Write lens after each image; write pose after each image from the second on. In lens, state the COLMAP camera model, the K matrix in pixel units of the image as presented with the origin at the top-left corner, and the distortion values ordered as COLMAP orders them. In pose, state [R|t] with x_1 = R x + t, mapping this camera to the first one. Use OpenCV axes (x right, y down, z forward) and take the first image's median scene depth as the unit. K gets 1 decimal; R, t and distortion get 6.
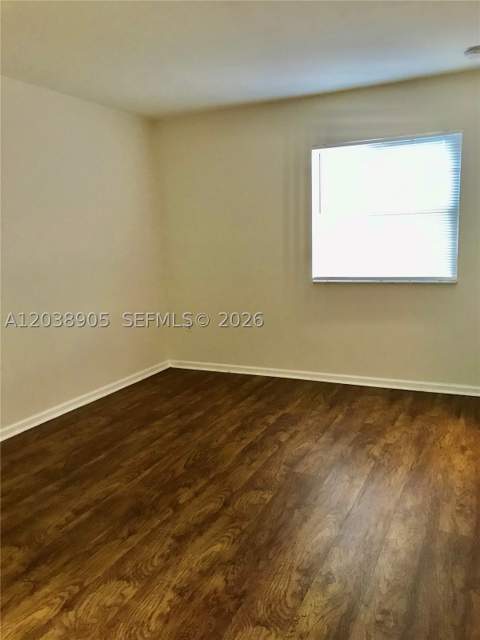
lens RADIAL K [[520.5, 0, 240.0], [0, 520.5, 320.7], [0, 0, 1]] dist [0.008867, -0.013121]
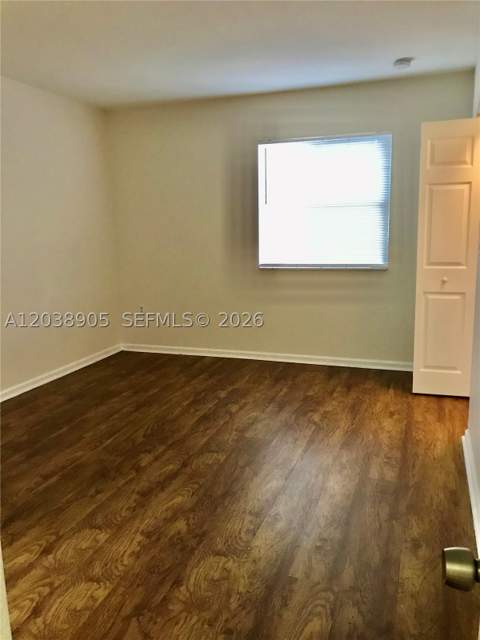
lens RADIAL K [[520.5, 0, 240.1], [0, 520.5, 320.1], [0, 0, 1]] dist [0.008867, -0.013121]
pose [[0.994045, -0.003768, 0.108904, -0.024916], [0.002075, 0.999875, 0.015653, 0.023557], [-0.108949, -0.015334, 0.993929, -0.098367]]
